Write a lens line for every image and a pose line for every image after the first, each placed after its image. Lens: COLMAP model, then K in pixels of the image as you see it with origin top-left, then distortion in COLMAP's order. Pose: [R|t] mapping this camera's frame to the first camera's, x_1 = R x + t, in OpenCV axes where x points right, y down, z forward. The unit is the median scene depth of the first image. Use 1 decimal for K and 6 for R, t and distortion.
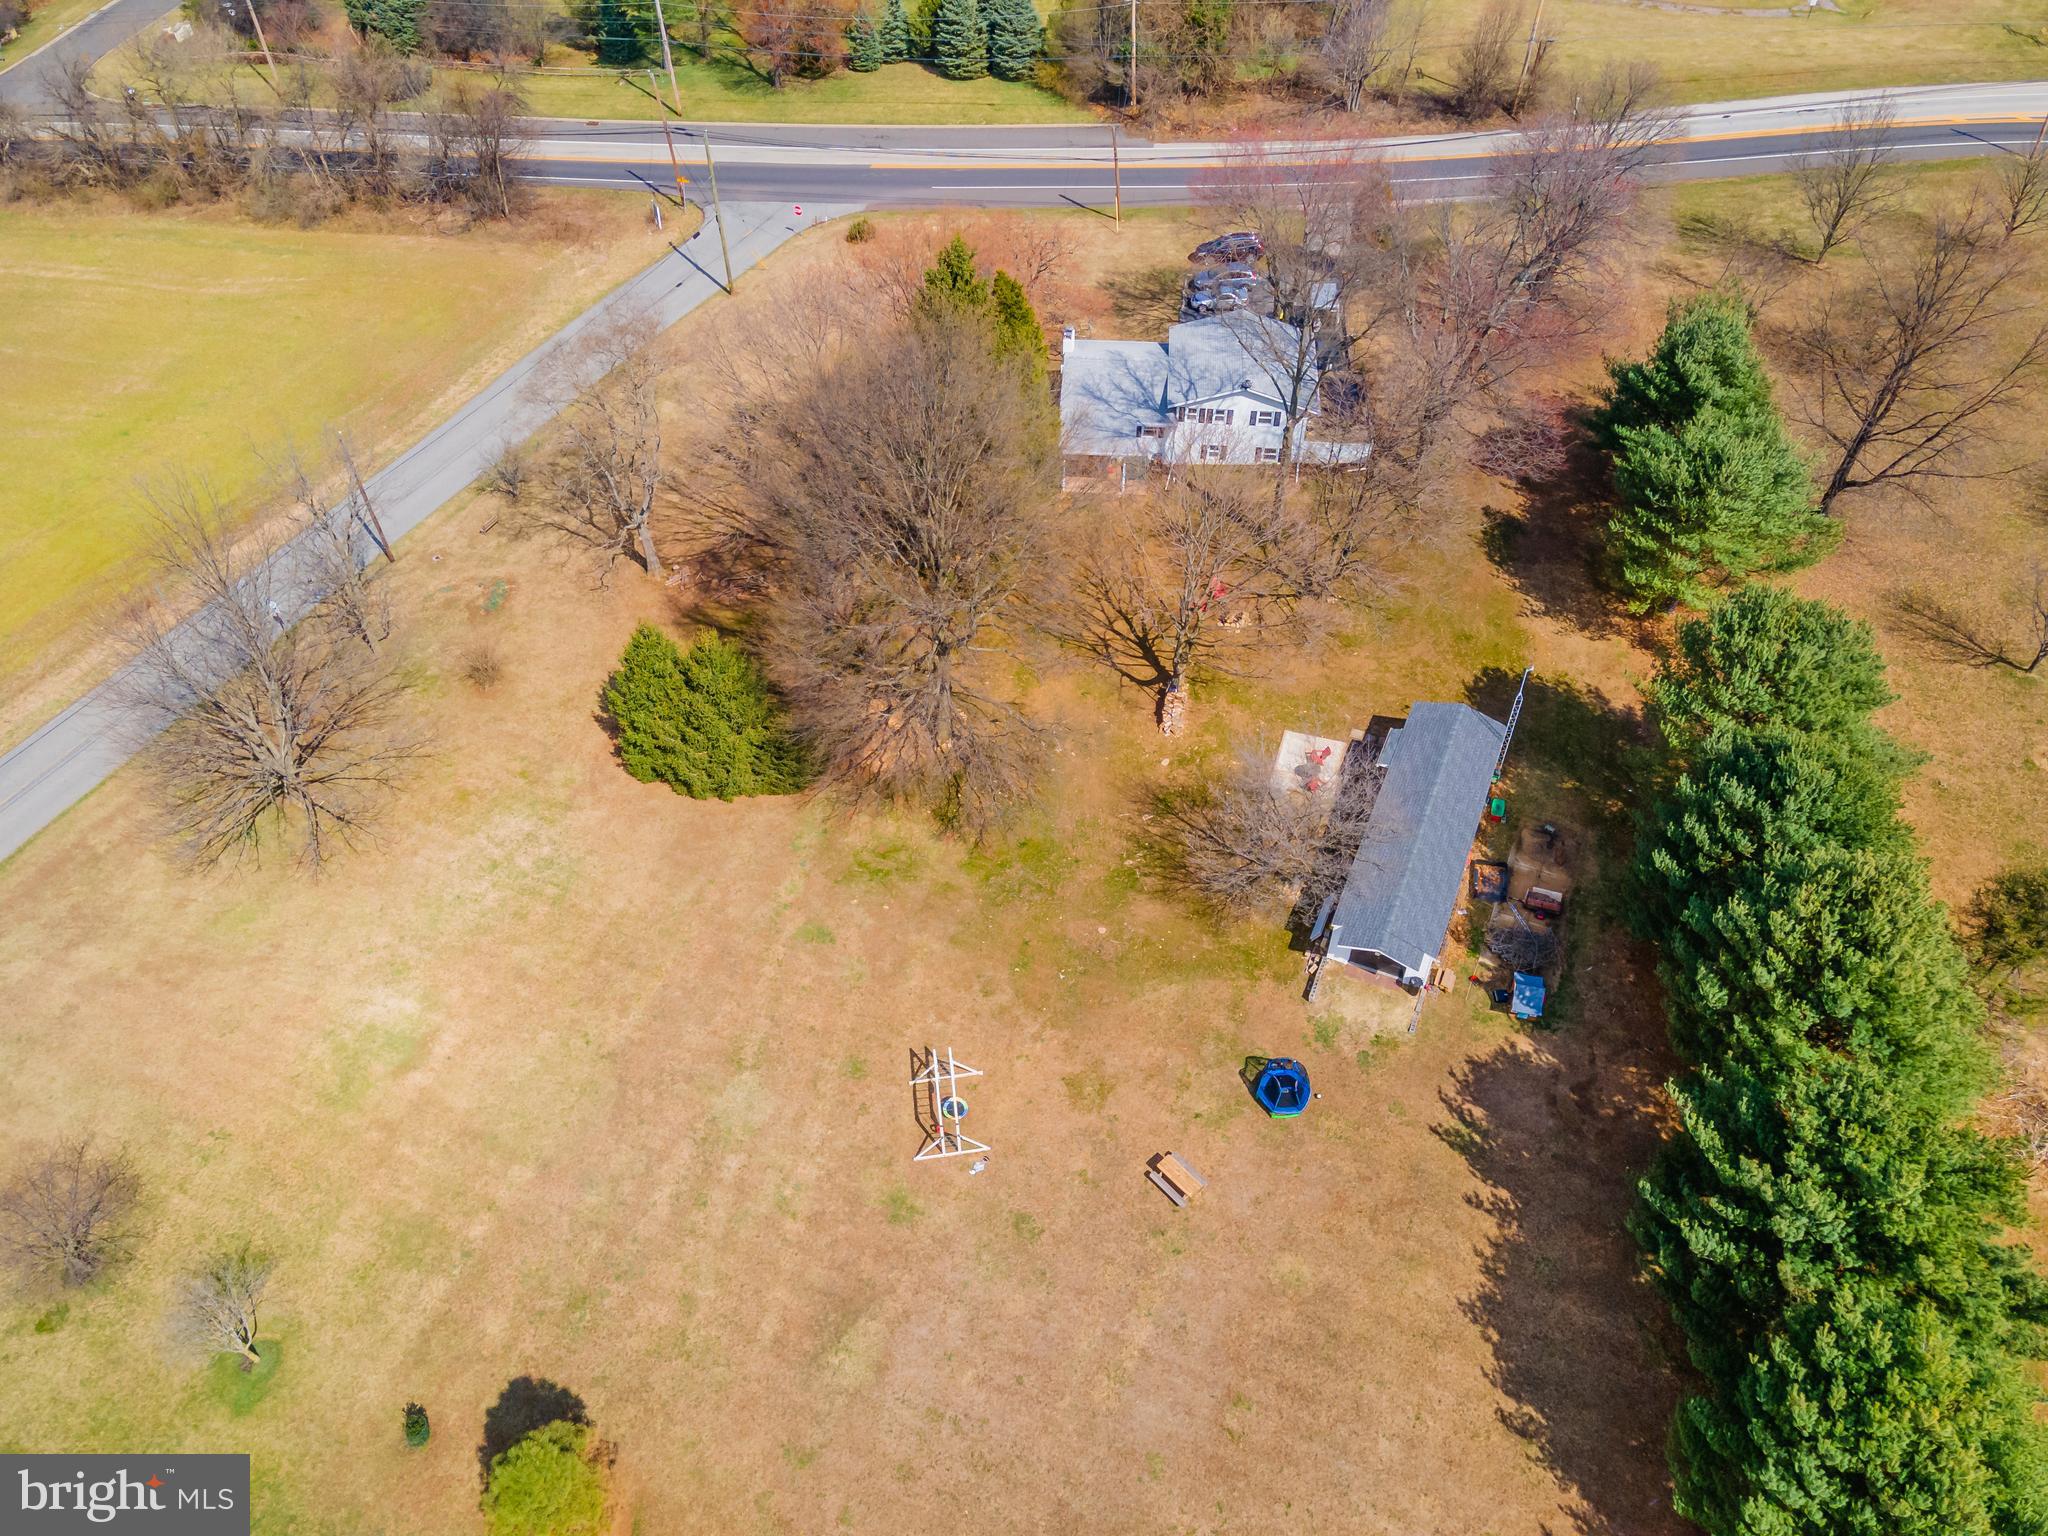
lens RADIAL K [[1491.7, 0, 1021.5], [0, 1491.7, 752.2], [0, 0, 1]] dist [0.029419, 0.068985]
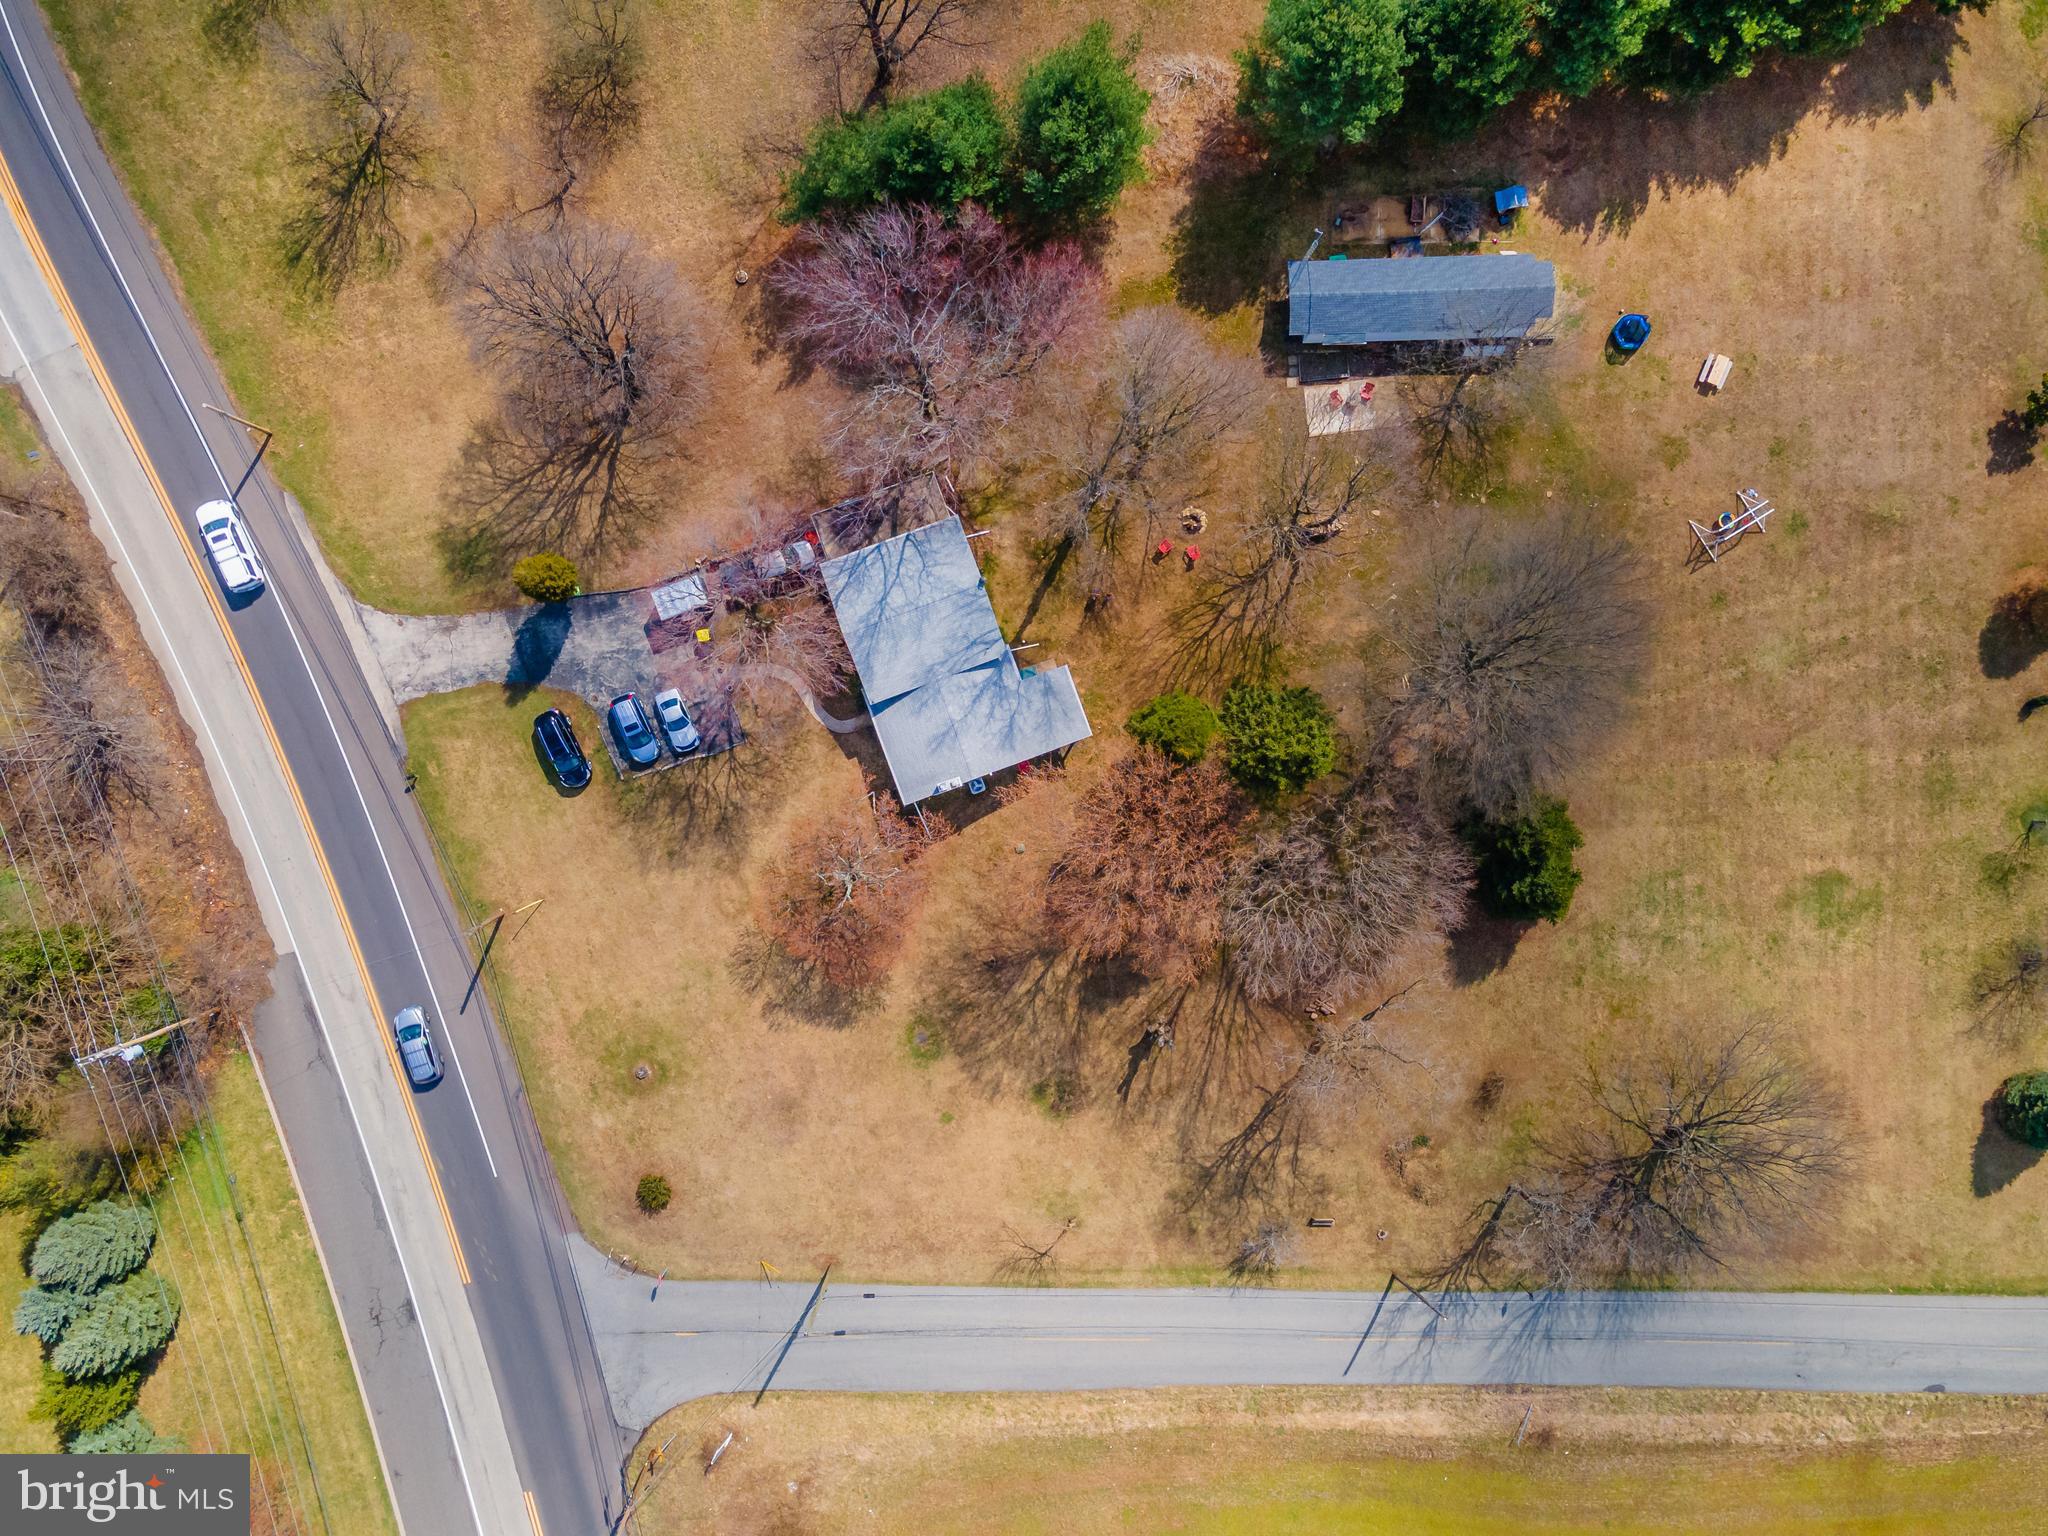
lens RADIAL K [[1491.7, 0, 1012.0], [0, 1491.7, 763.3], [0, 0, 1]] dist [0.029419, 0.068985]
pose [[-0.423068, -0.905831, 0.021999, 0.007011], [0.649288, -0.286135, 0.704665, -1.194697], [-0.632012, 0.312405, 0.709200, 0.372205]]
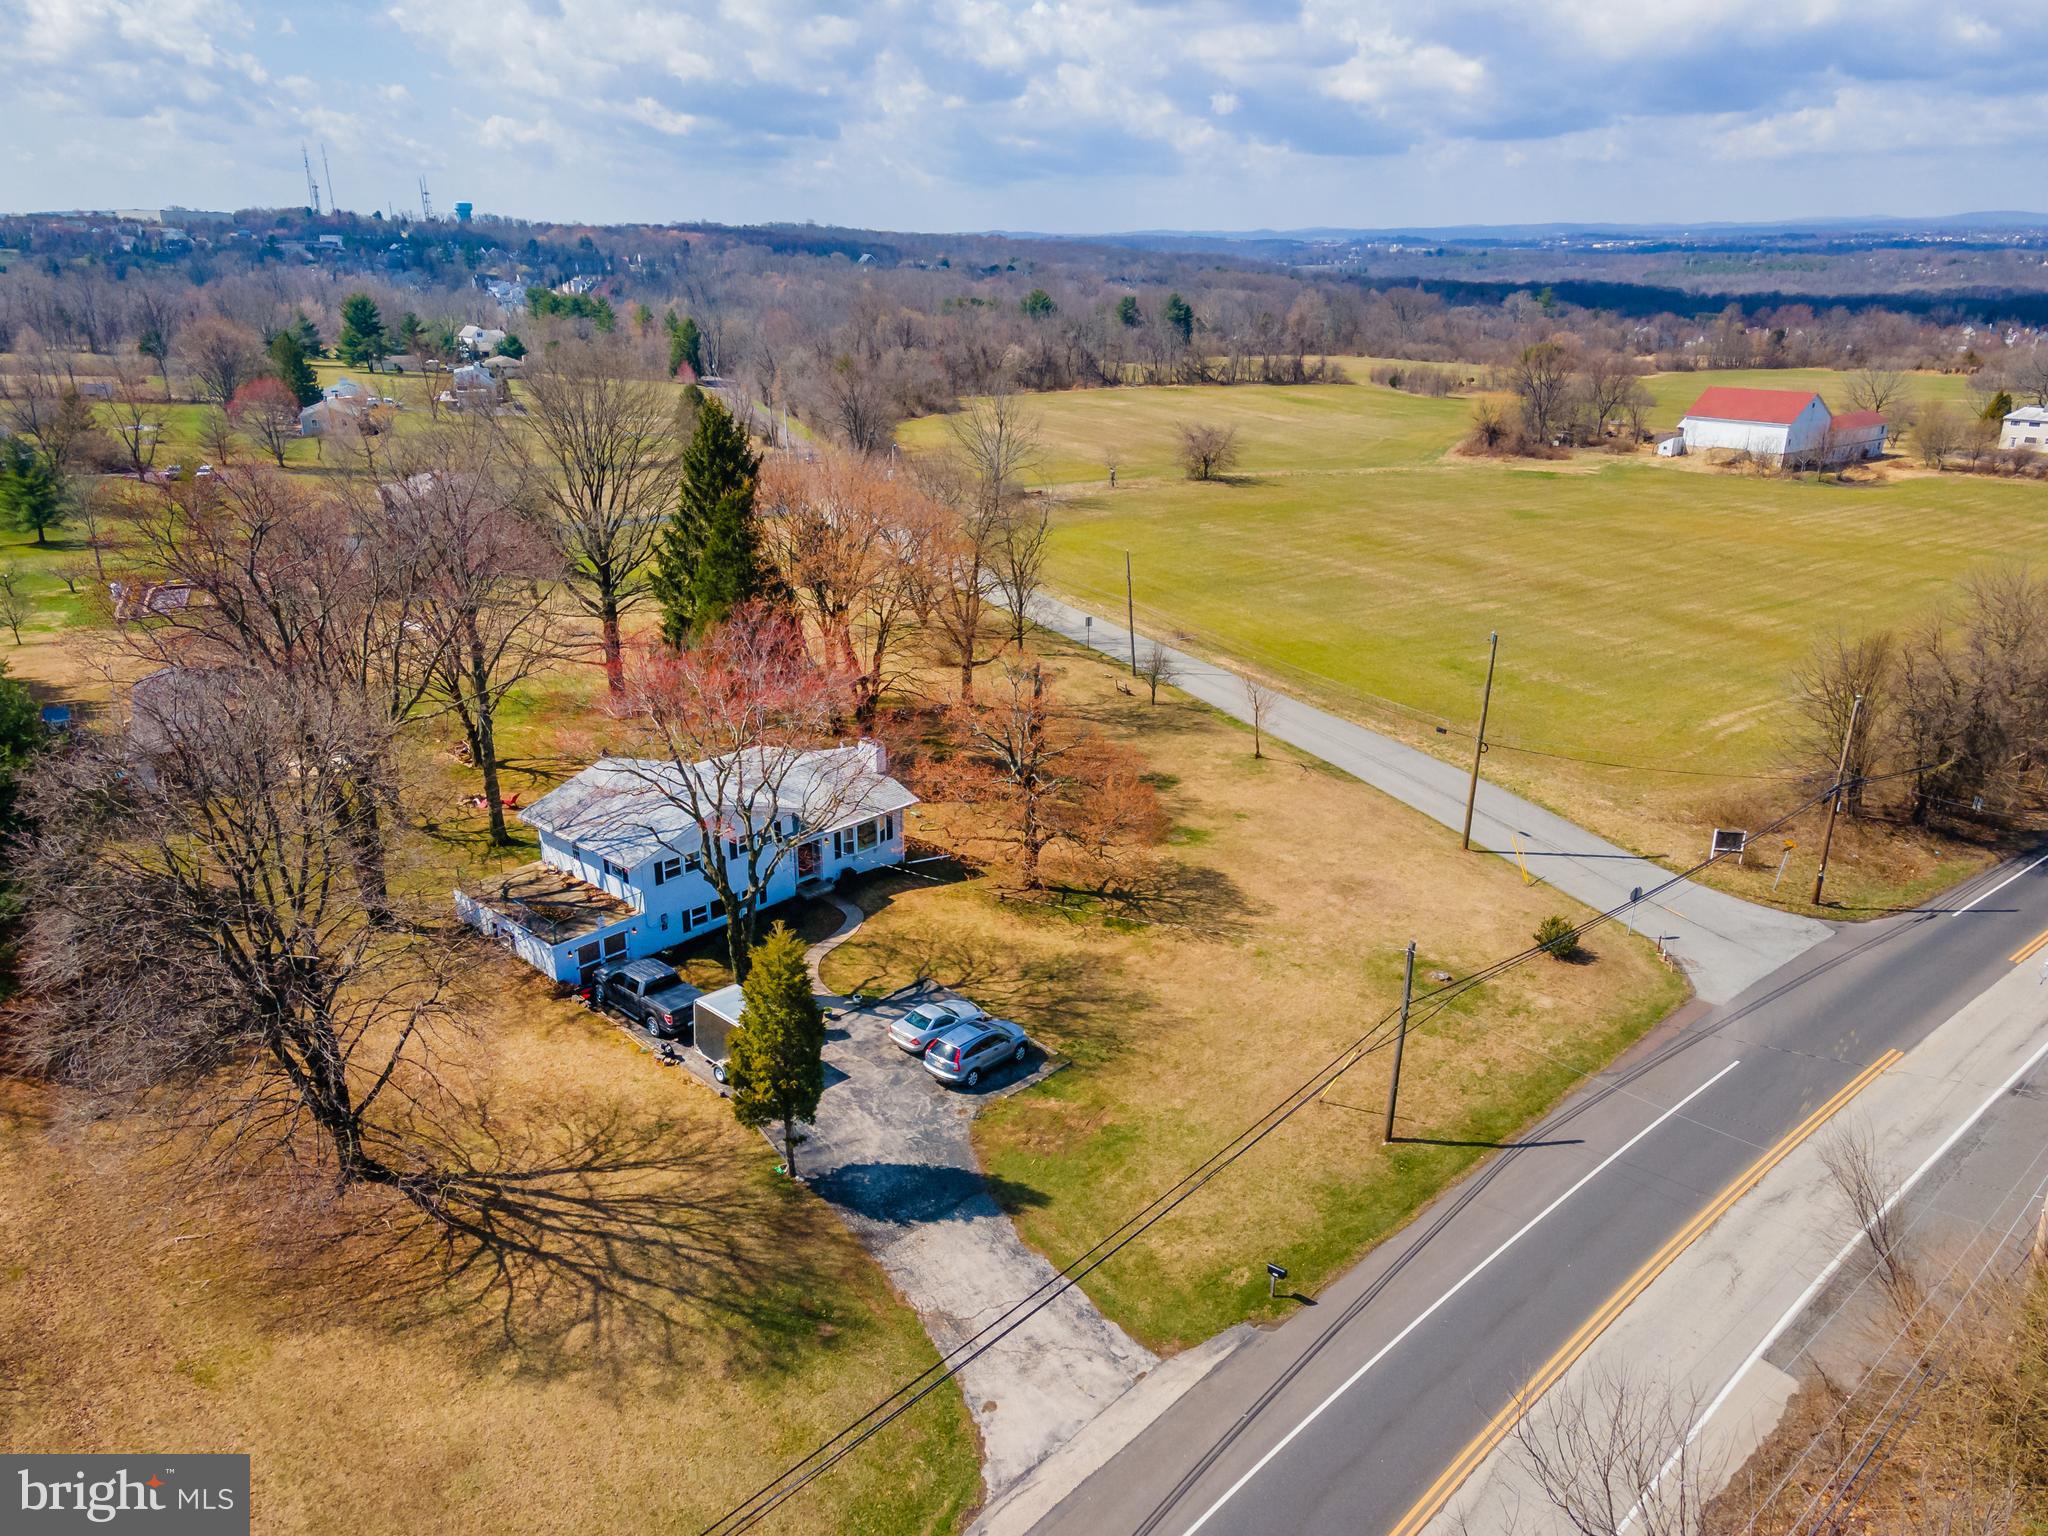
lens RADIAL K [[1491.7, 0, 1008.7], [0, 1491.7, 771.4], [0, 0, 1]] dist [0.029419, 0.068985]
pose [[-0.631261, 0.269371, -0.727289, 0.716797], [-0.550702, 0.504625, 0.664892, -1.067453], [0.546110, 0.820240, -0.170207, 1.524944]]
